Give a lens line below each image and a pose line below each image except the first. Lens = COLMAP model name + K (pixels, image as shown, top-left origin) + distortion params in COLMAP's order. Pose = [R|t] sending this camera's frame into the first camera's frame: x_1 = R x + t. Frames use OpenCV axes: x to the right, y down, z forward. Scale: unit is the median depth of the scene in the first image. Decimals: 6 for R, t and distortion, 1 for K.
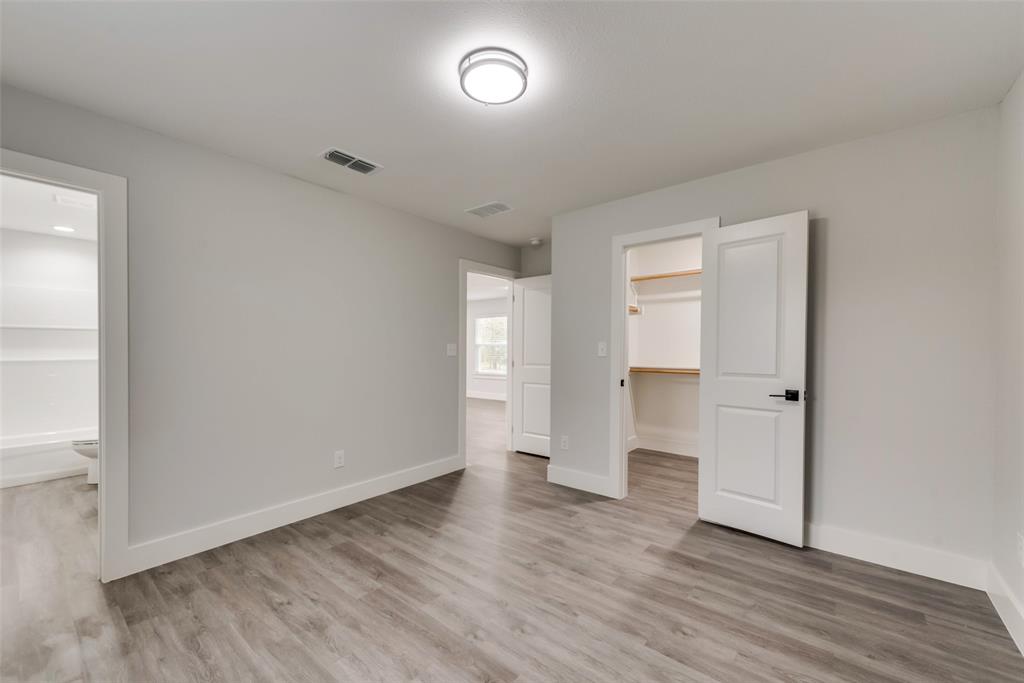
lens RADIAL K [[407.5, 0, 516.8], [0, 407.5, 347.4], [0, 0, 1]] dist [0.010025, -0.000594]
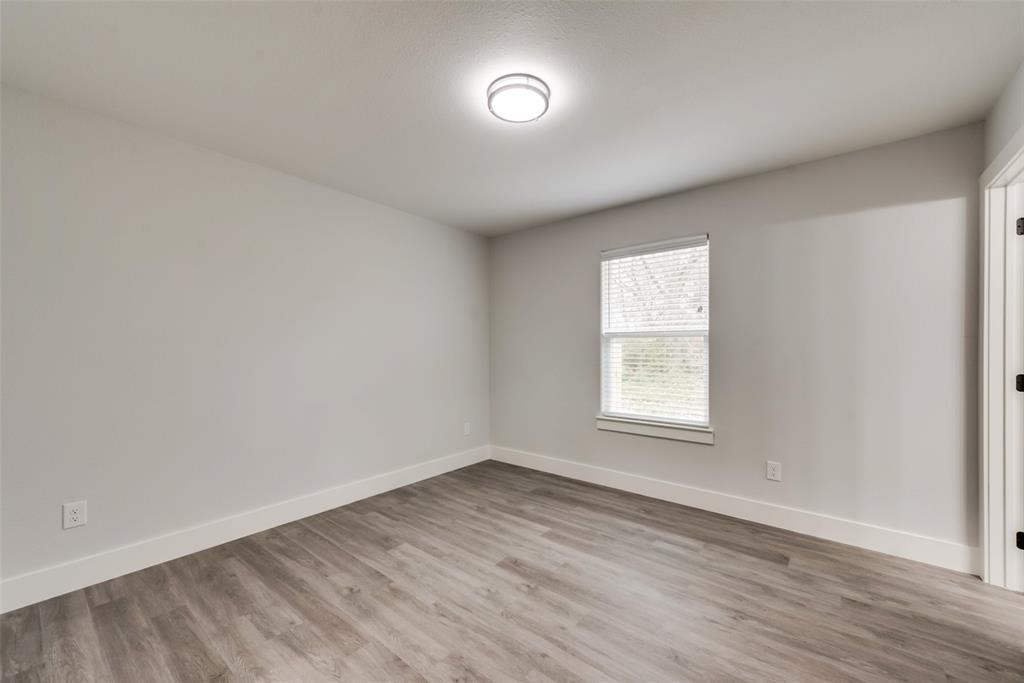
lens RADIAL K [[407.5, 0, 516.8], [0, 407.5, 347.4], [0, 0, 1]] dist [0.010025, -0.000594]
pose [[-0.999996, 0.001504, -0.002533, -0.058305], [0.001519, 0.999982, -0.005885, 0.010662], [0.002524, -0.005888, -0.999979, 1.998253]]
